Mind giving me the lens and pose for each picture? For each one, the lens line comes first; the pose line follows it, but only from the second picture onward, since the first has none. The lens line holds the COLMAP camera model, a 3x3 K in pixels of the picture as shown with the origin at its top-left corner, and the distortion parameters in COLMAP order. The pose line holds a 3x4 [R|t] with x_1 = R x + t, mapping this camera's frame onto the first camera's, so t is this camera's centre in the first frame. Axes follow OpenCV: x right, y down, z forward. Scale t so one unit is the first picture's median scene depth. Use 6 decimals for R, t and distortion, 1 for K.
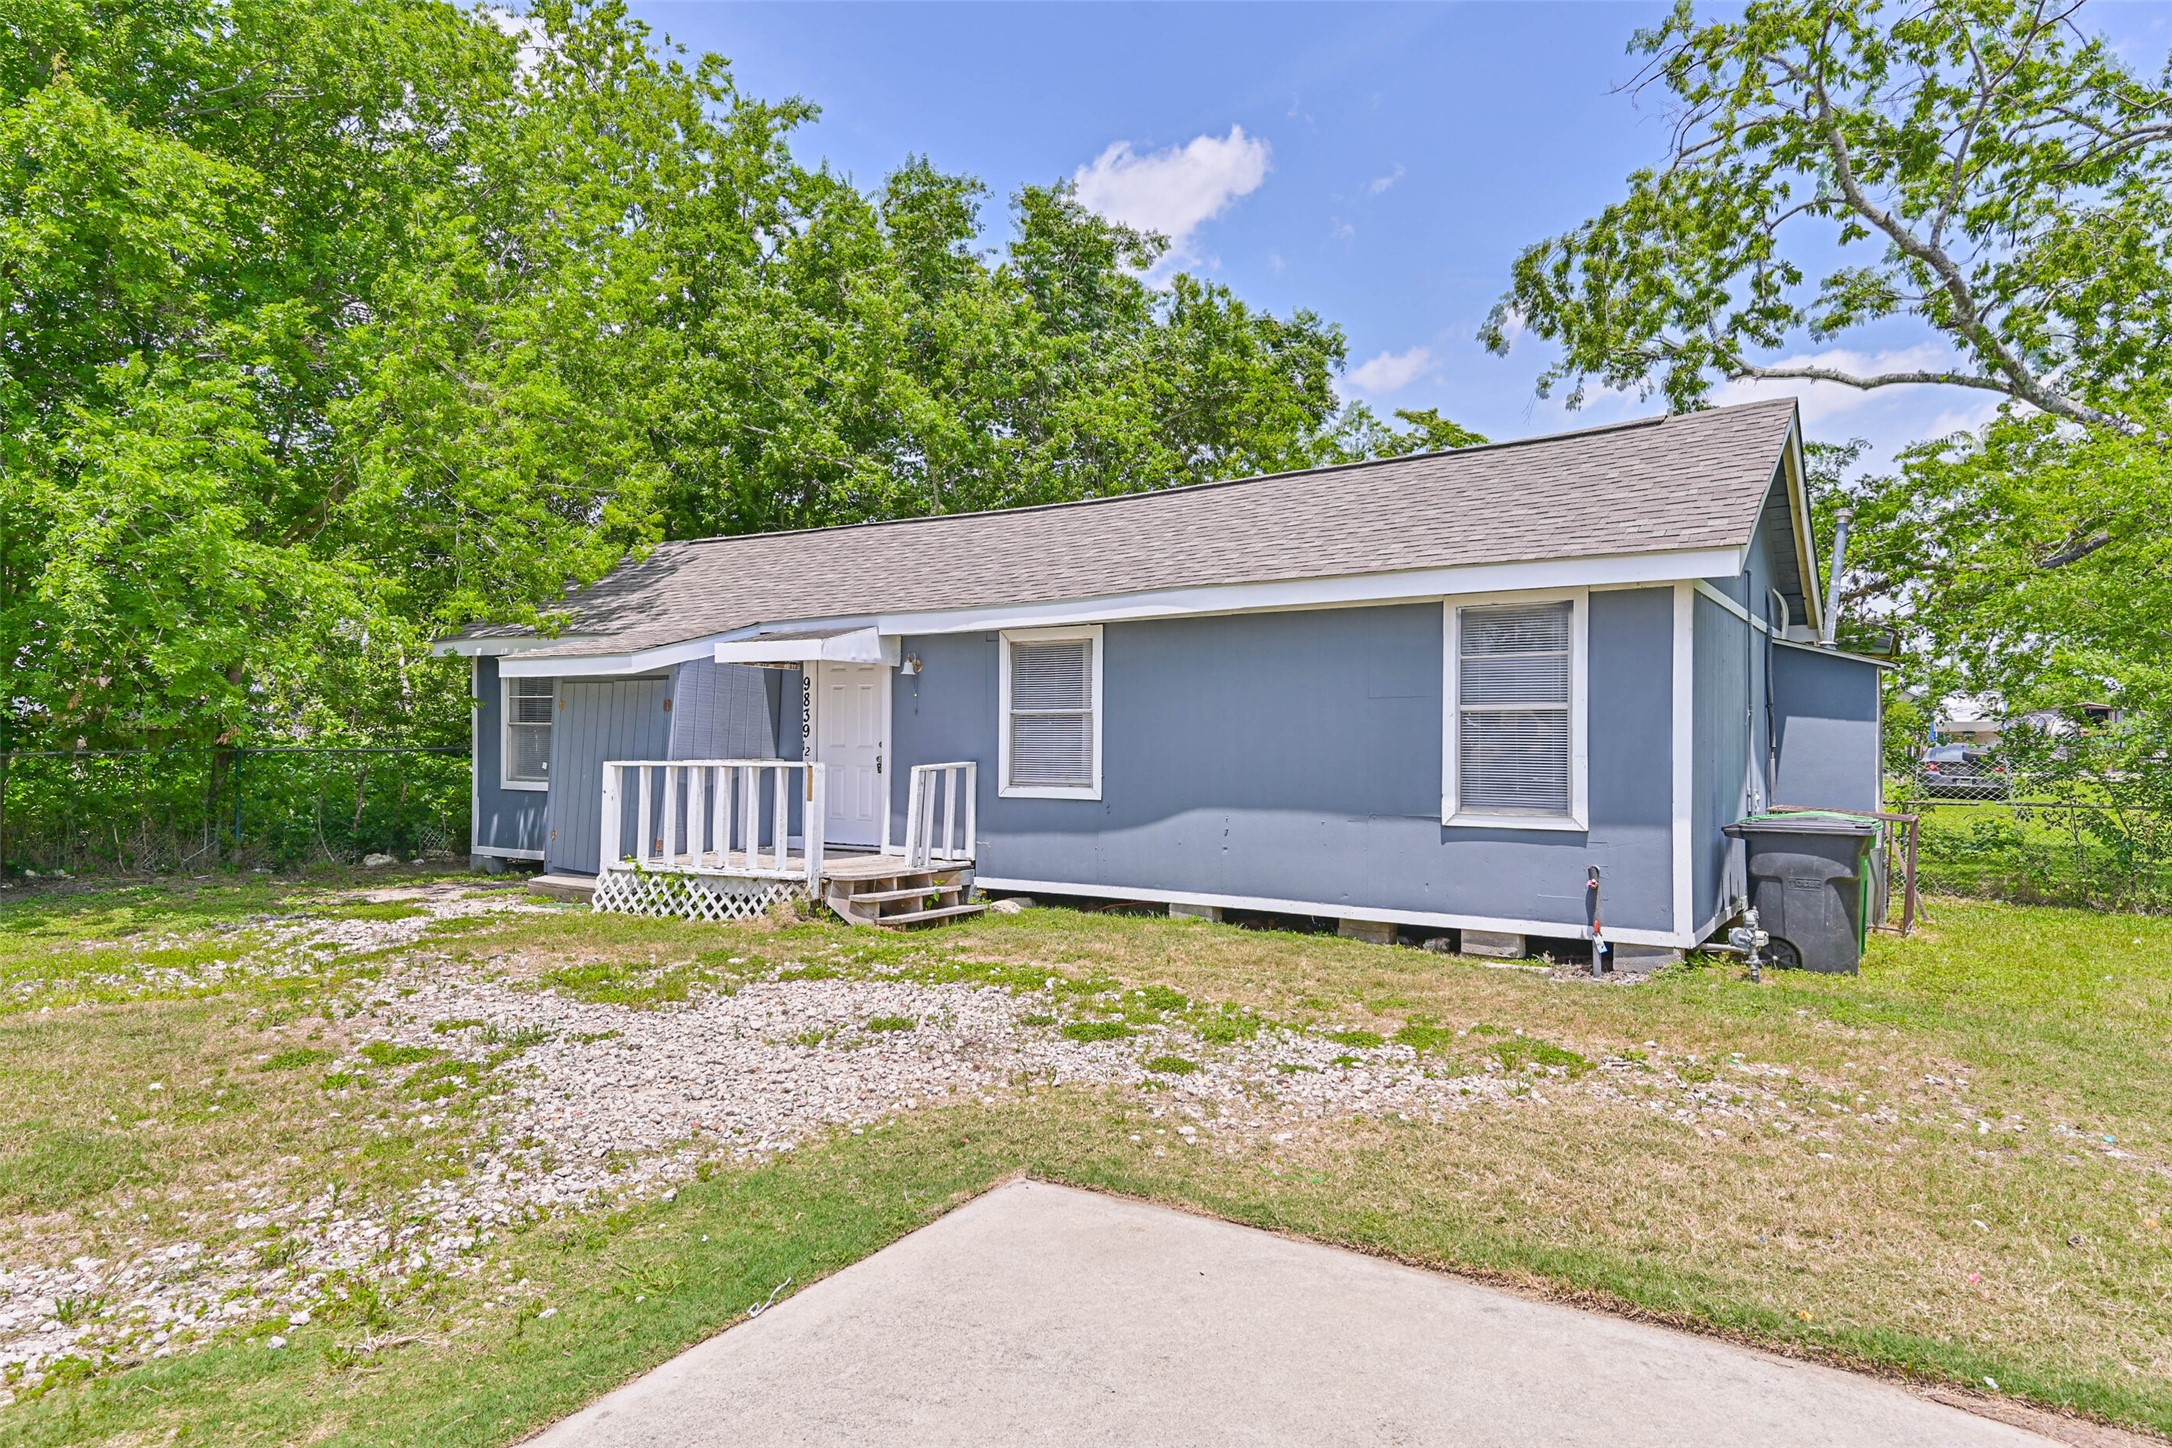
lens RADIAL K [[1237.2, 0, 1089.1], [0, 1237.2, 719.0], [0, 0, 1]] dist [0.119677, -0.000098]
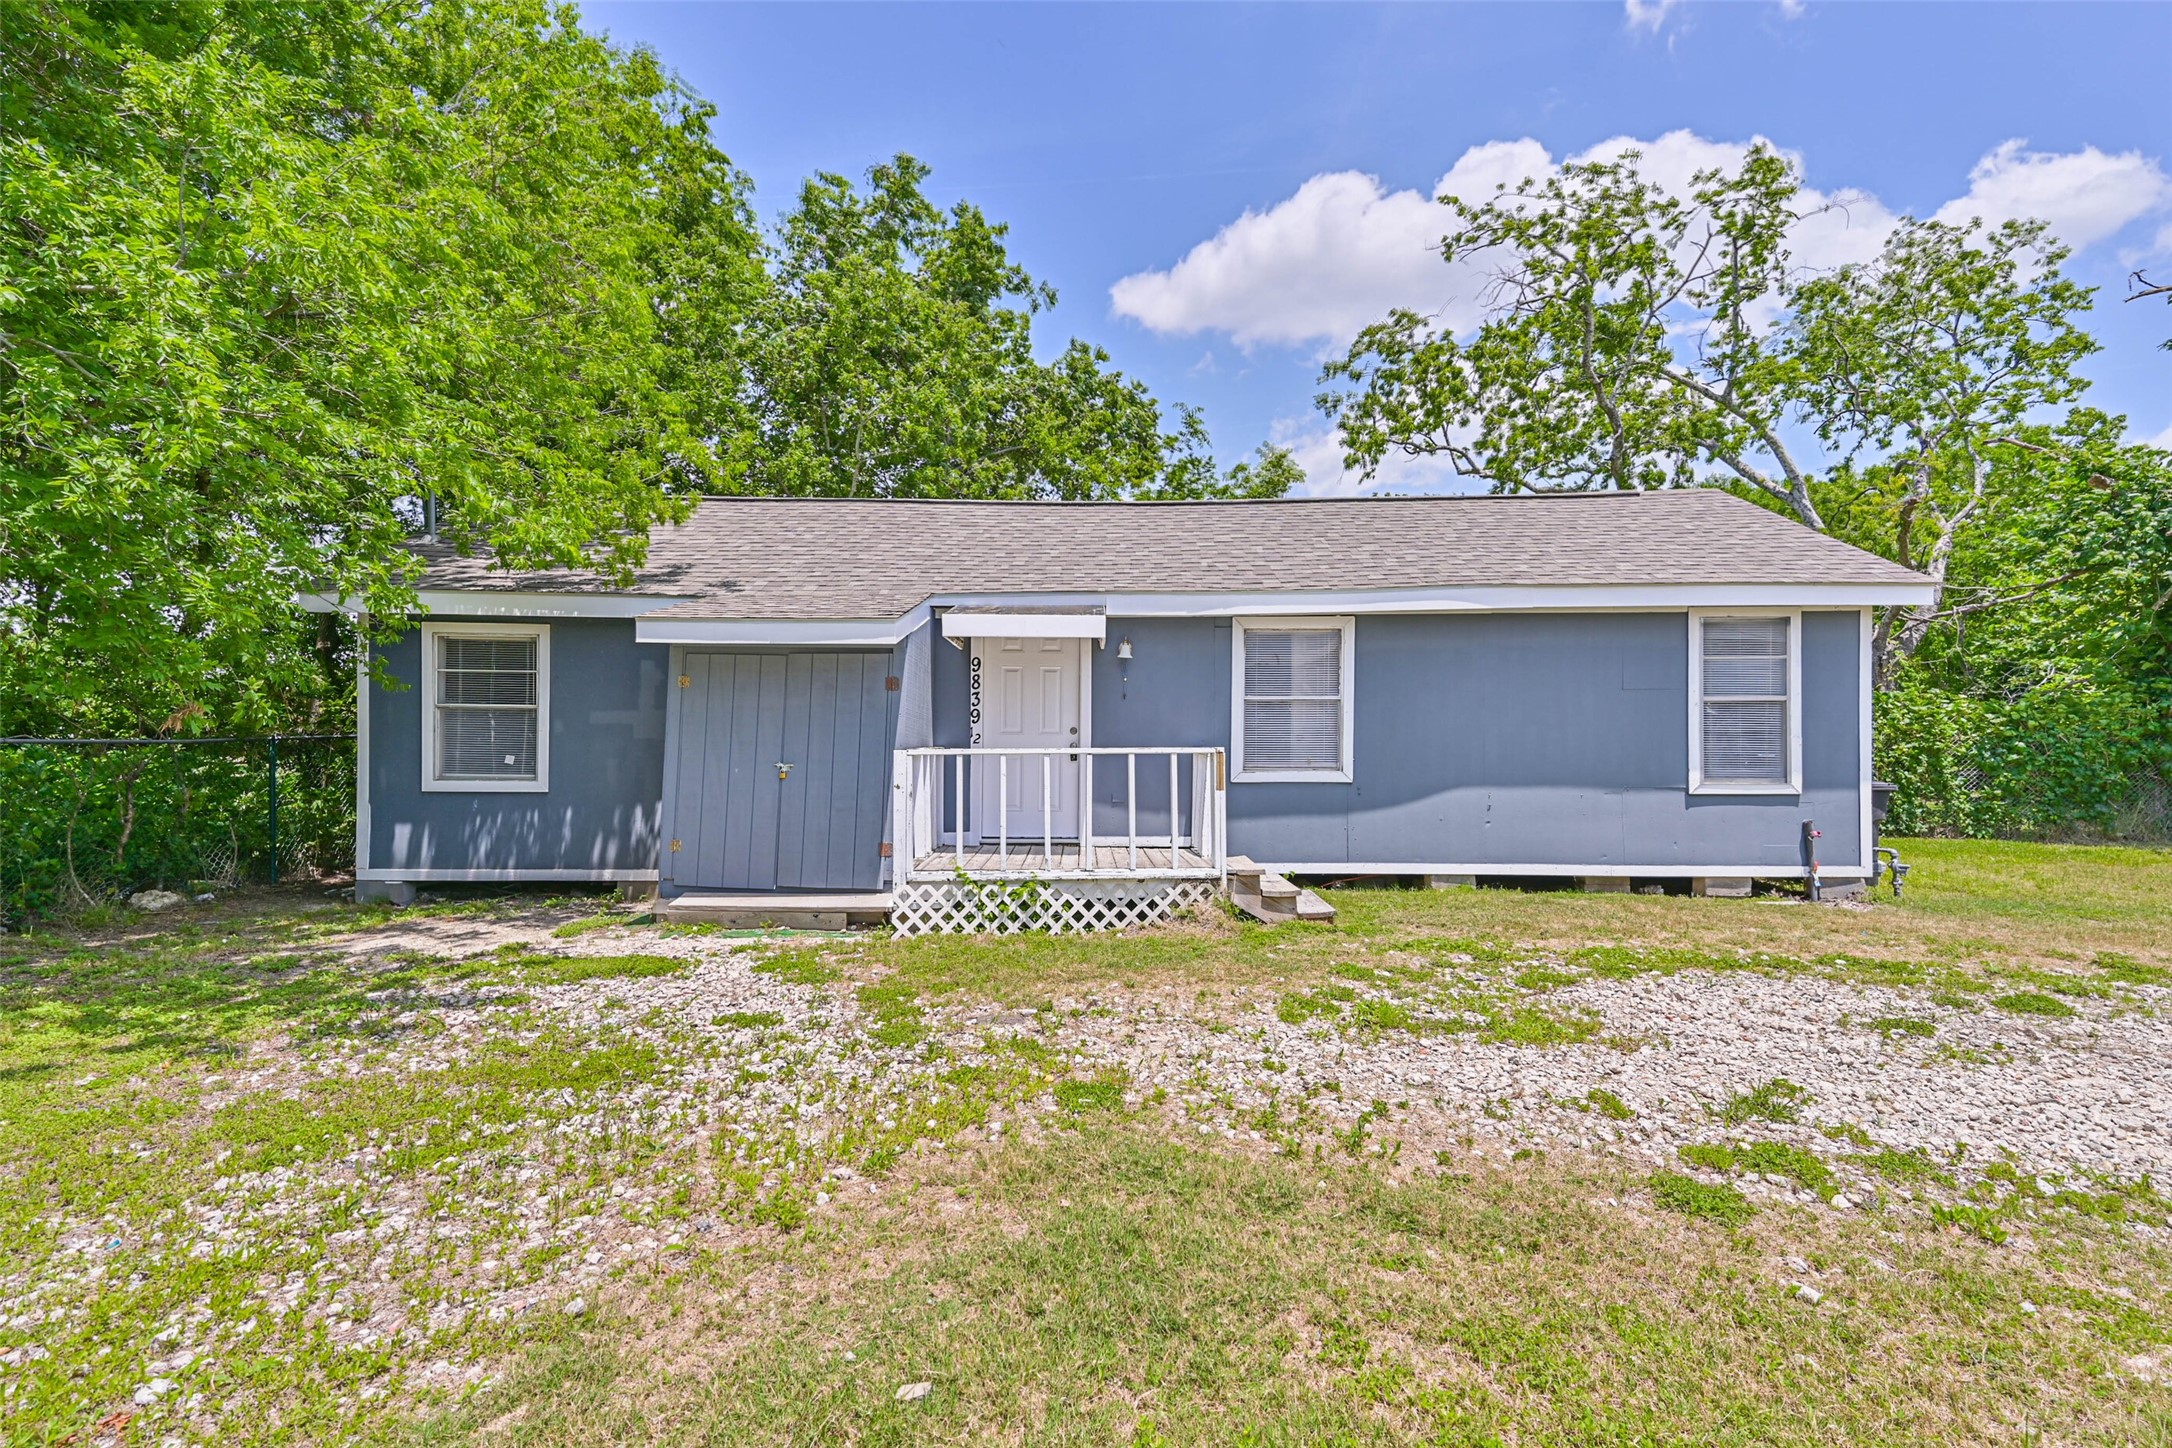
lens RADIAL K [[985.3, 0, 1086.0], [0, 985.3, 724.0], [0, 0, 1]] dist [0.037494, 0.009775]
pose [[0.850682, 0.004655, 0.525659, -0.651201], [-0.007130, 0.999971, 0.002683, 0.015717], [-0.525632, -0.006031, 0.850691, 0.417872]]
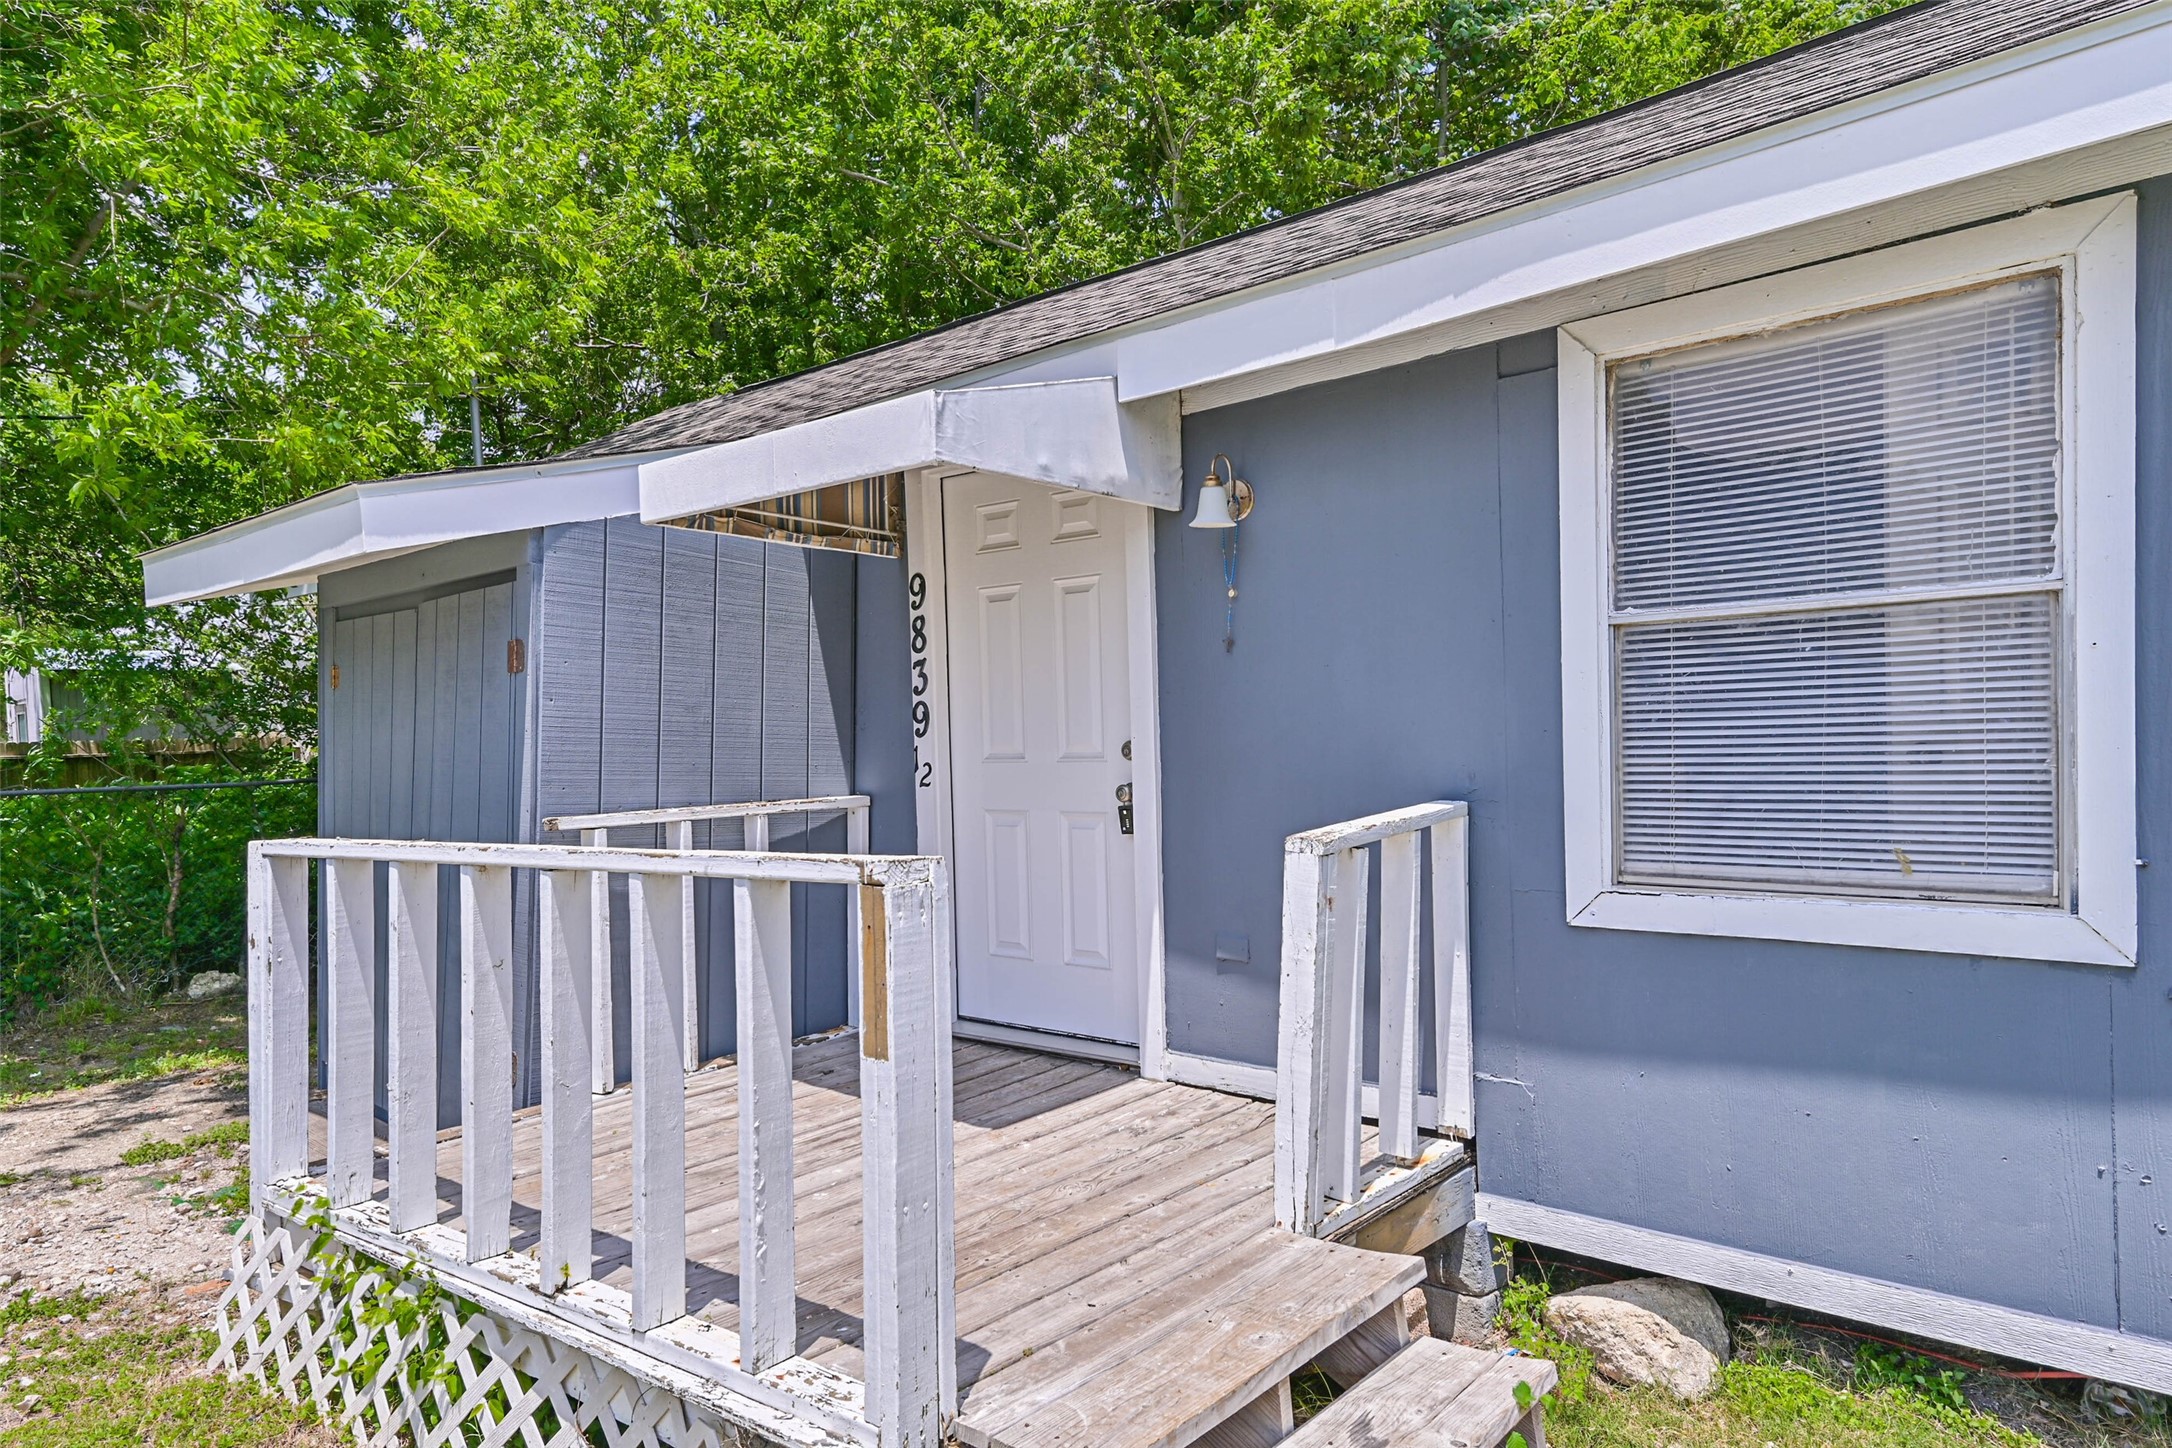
lens RADIAL K [[1317.9, 0, 1089.8], [0, 1317.9, 731.6], [0, 0, 1]] dist [0.009047, 0.000169]
pose [[0.989561, -0.035653, -0.139635, -0.151683], [0.038306, 0.999132, 0.016358, 0.010927], [0.138931, -0.021536, 0.990068, 0.759937]]
